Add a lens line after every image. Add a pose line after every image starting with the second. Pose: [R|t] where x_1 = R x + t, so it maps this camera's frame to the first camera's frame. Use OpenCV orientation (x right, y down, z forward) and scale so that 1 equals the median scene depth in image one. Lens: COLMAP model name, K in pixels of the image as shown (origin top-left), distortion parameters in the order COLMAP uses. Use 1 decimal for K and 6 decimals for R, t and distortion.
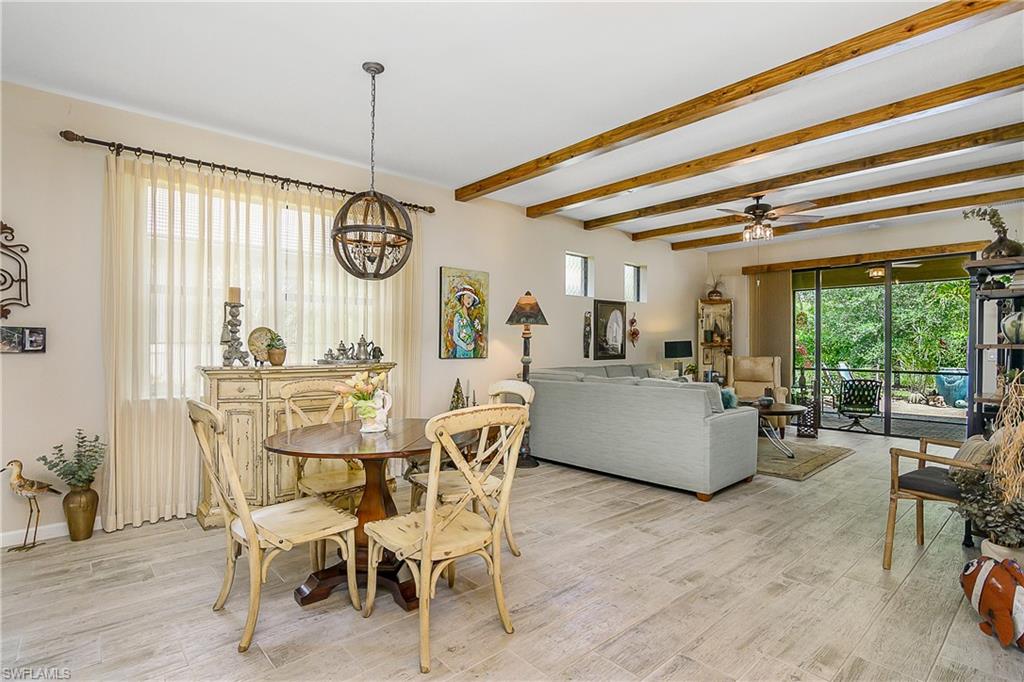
lens RADIAL K [[511.2, 0, 517.4], [0, 511.2, 347.5], [0, 0, 1]] dist [-0.004646, -0.000258]
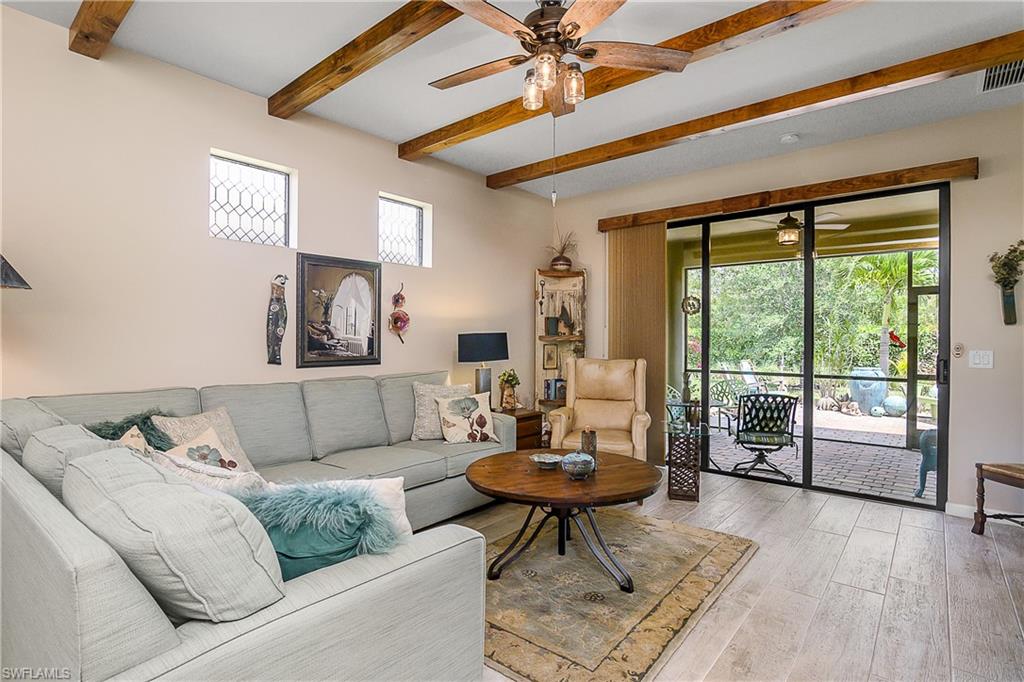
lens RADIAL K [[508.9, 0, 512.0], [0, 508.9, 341.0], [0, 0, 1]] dist [-0.018891, -0.000285]
pose [[0.991568, 0.001871, 0.129571, 0.270255], [-0.001800, 0.999998, -0.000666, -0.002942], [-0.129572, 0.000427, 0.991570, 0.408034]]
